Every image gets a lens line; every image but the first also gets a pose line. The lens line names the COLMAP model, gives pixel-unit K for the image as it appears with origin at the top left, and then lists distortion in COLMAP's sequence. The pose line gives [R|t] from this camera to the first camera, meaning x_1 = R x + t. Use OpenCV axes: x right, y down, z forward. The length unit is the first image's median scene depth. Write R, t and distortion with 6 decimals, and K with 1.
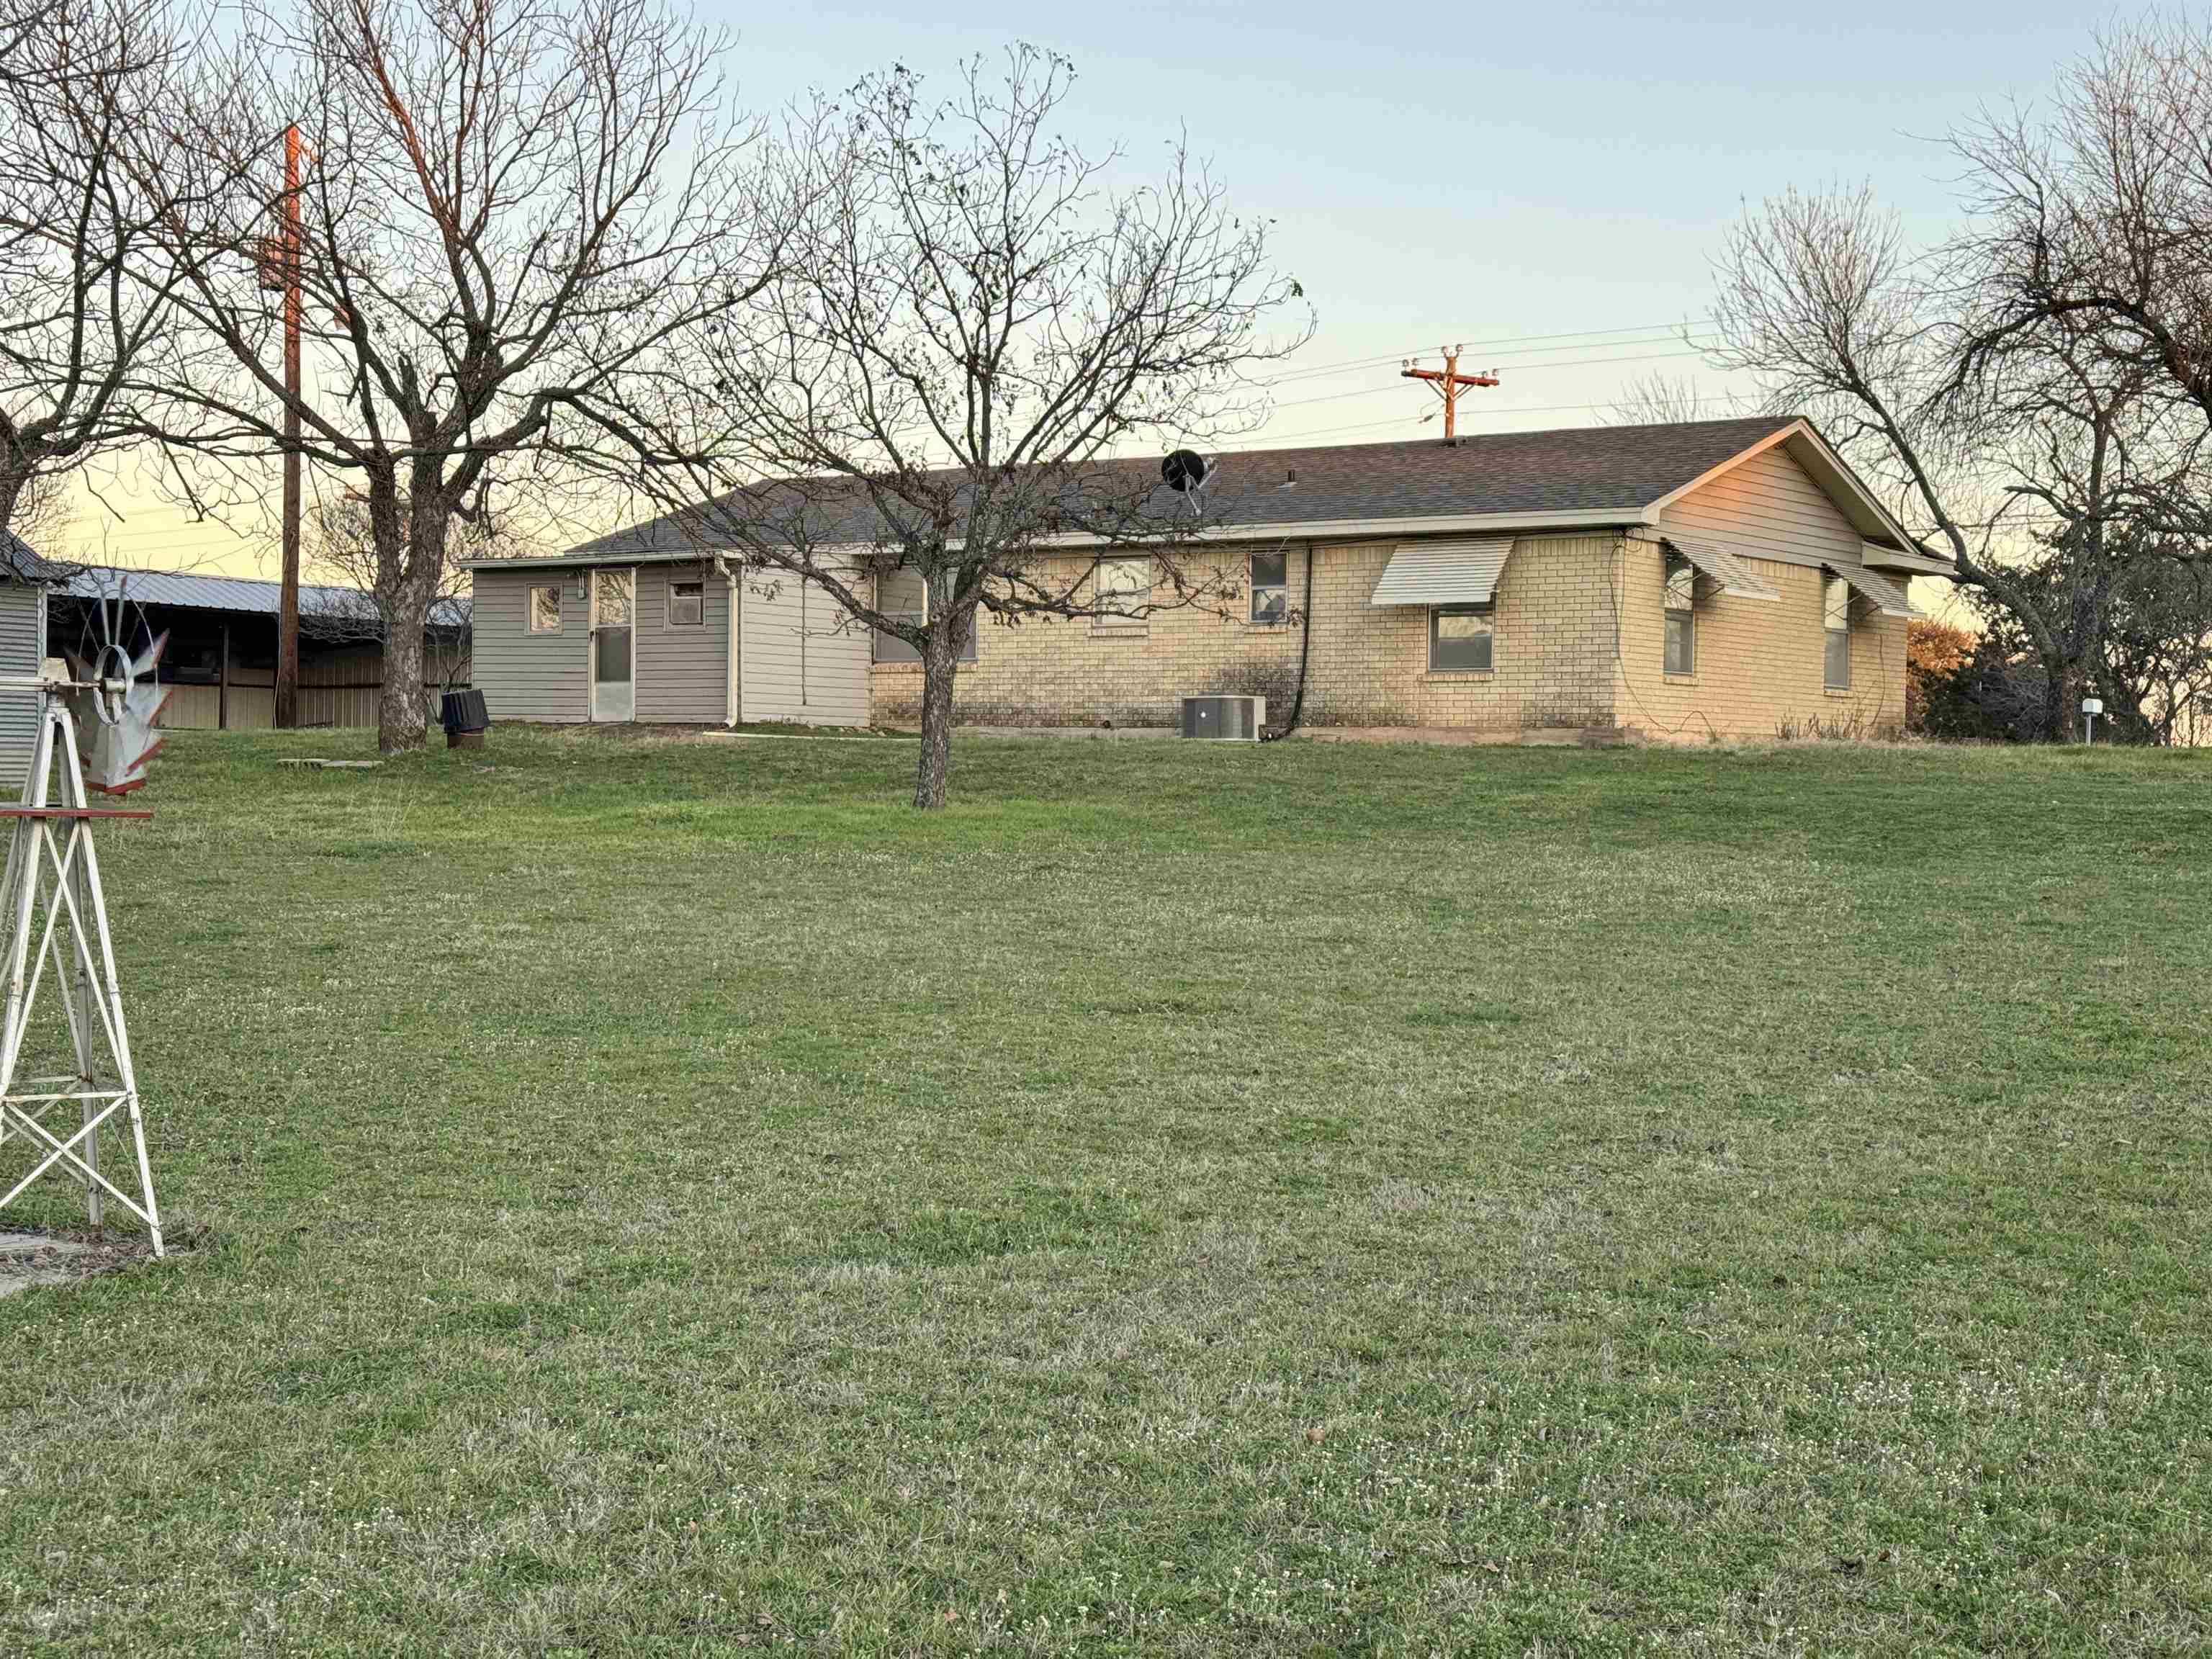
lens RADIAL K [[3087.1, 0, 1100.4], [0, 3087.1, 829.5], [0, 0, 1]] dist [0.386331, 0.000000]
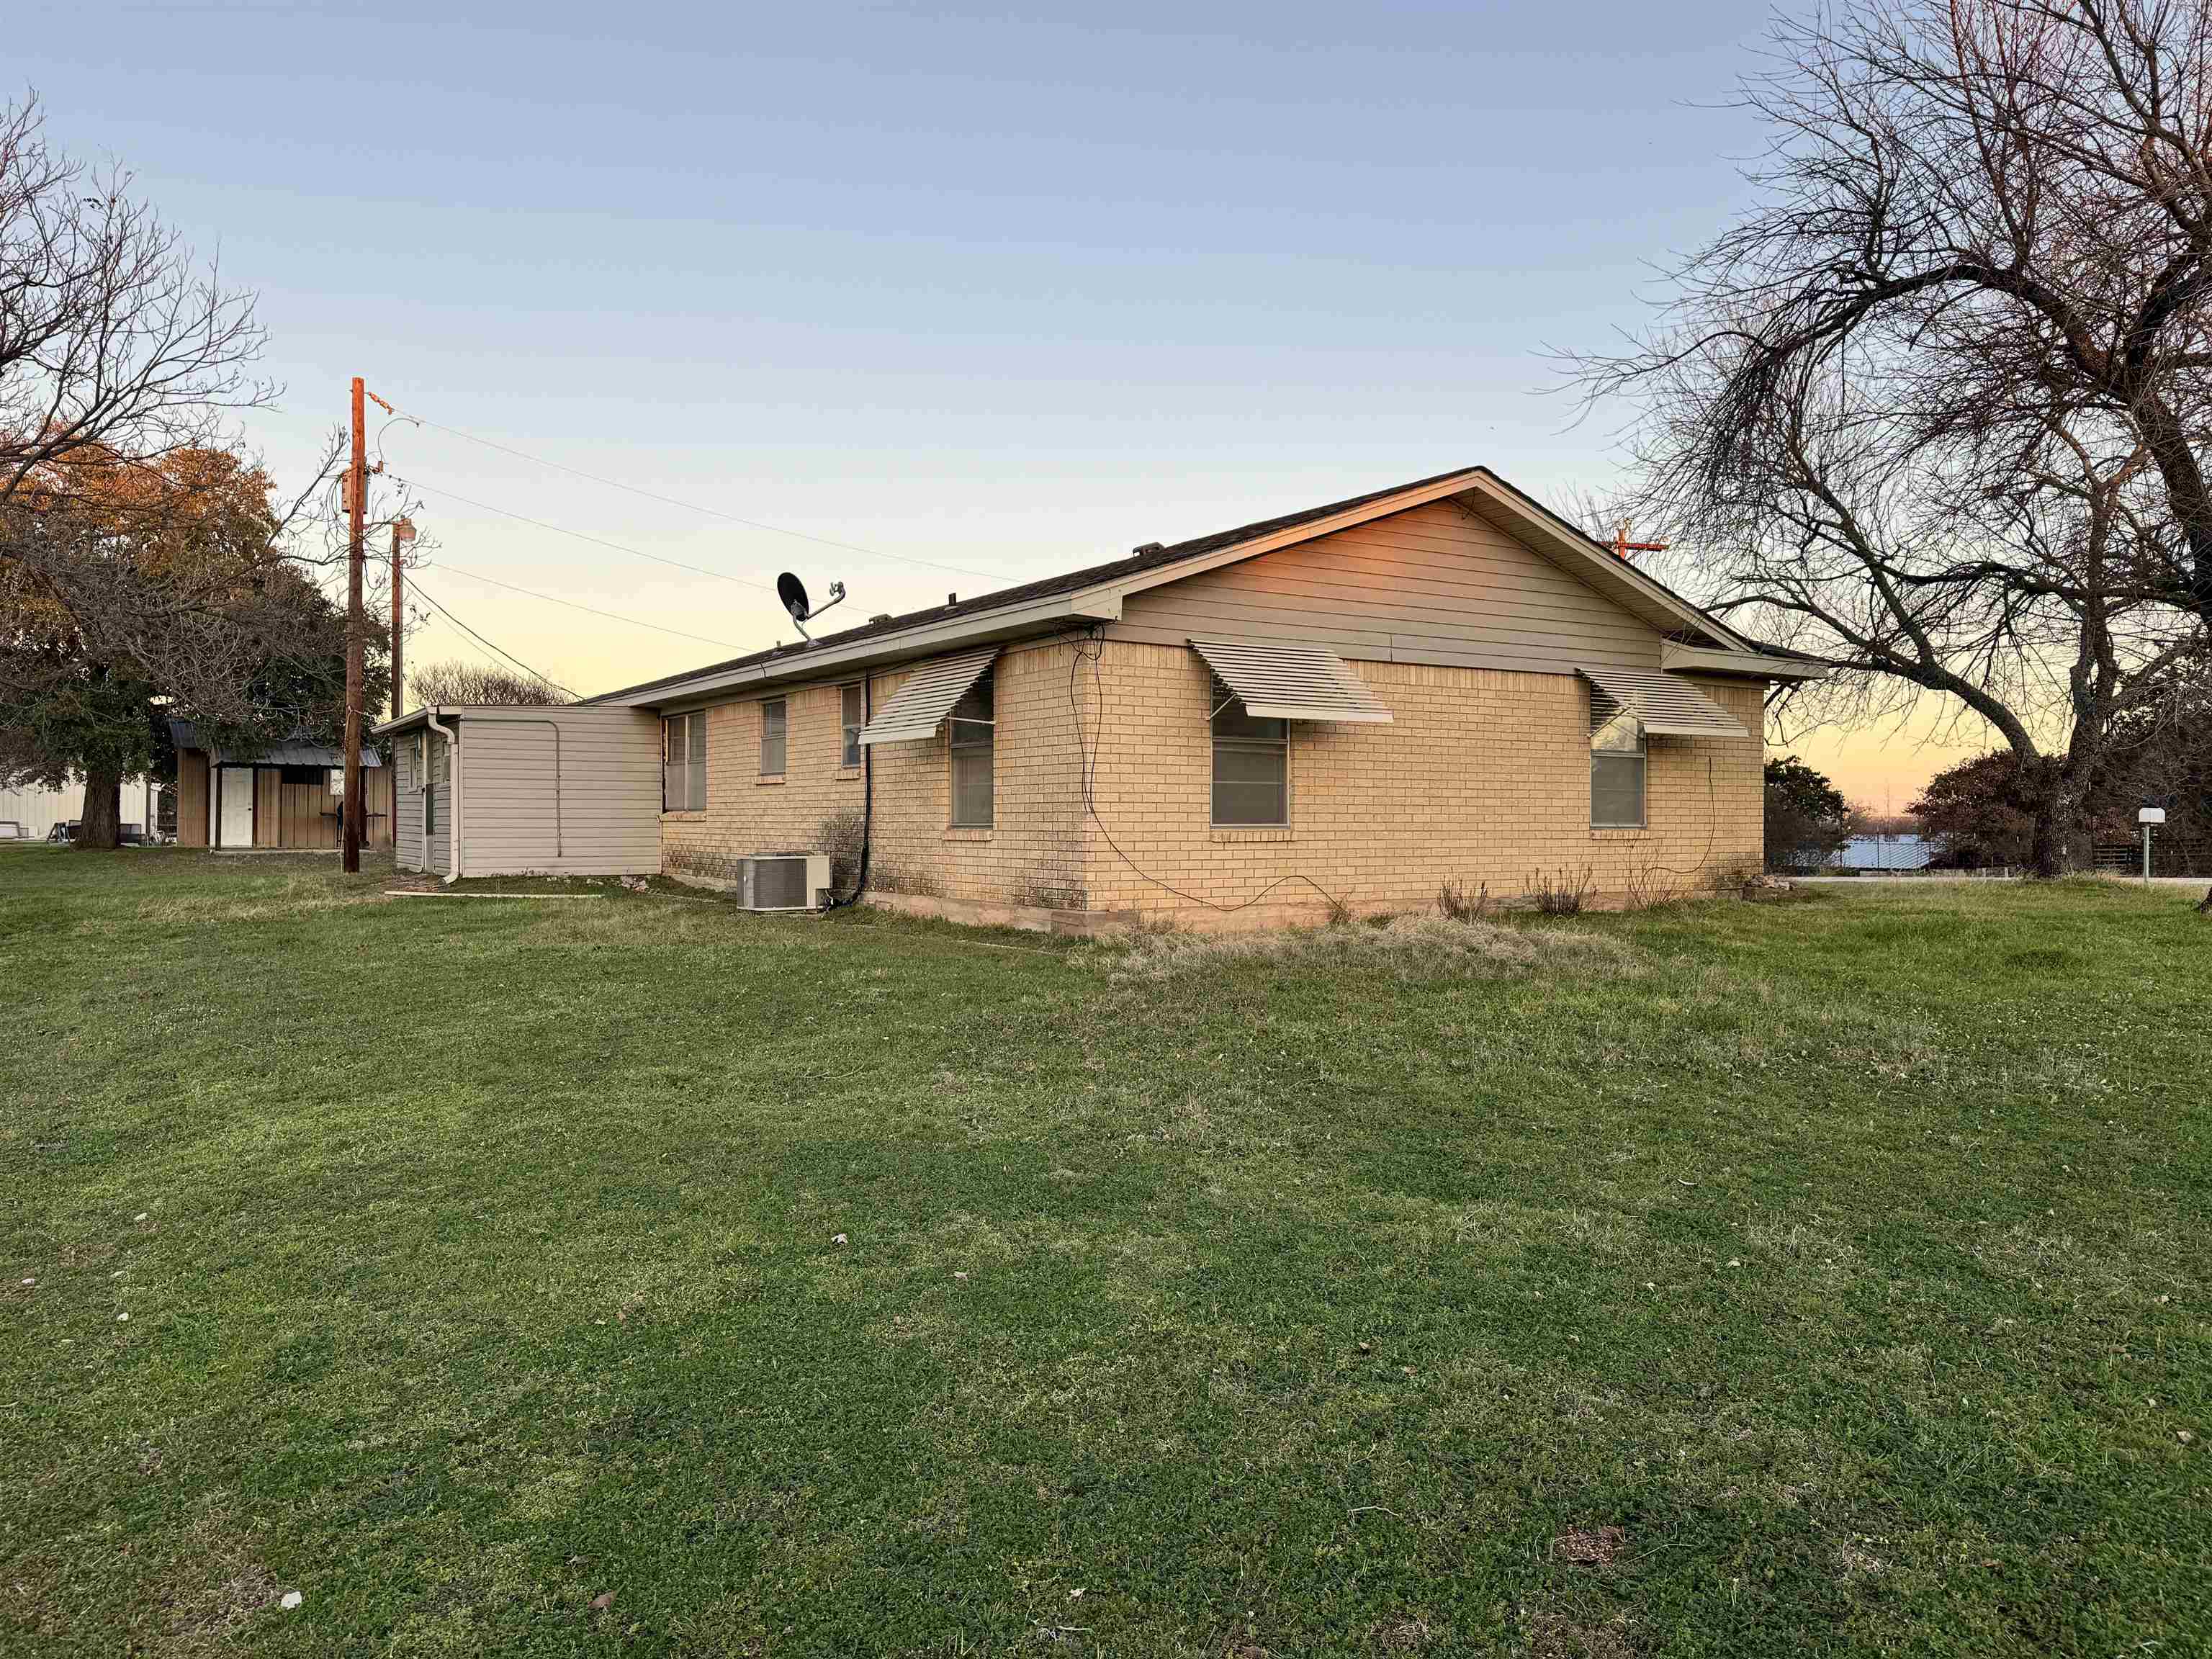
lens RADIAL K [[1544.5, 0, 1112.8], [0, 1544.5, 829.3], [0, 0, 1]] dist [0.073880, -0.089624]
pose [[0.925011, -0.014254, -0.379673, 0.283113], [0.009751, 0.999857, -0.013781, -0.043234], [0.379816, 0.009045, 0.925018, 0.641404]]
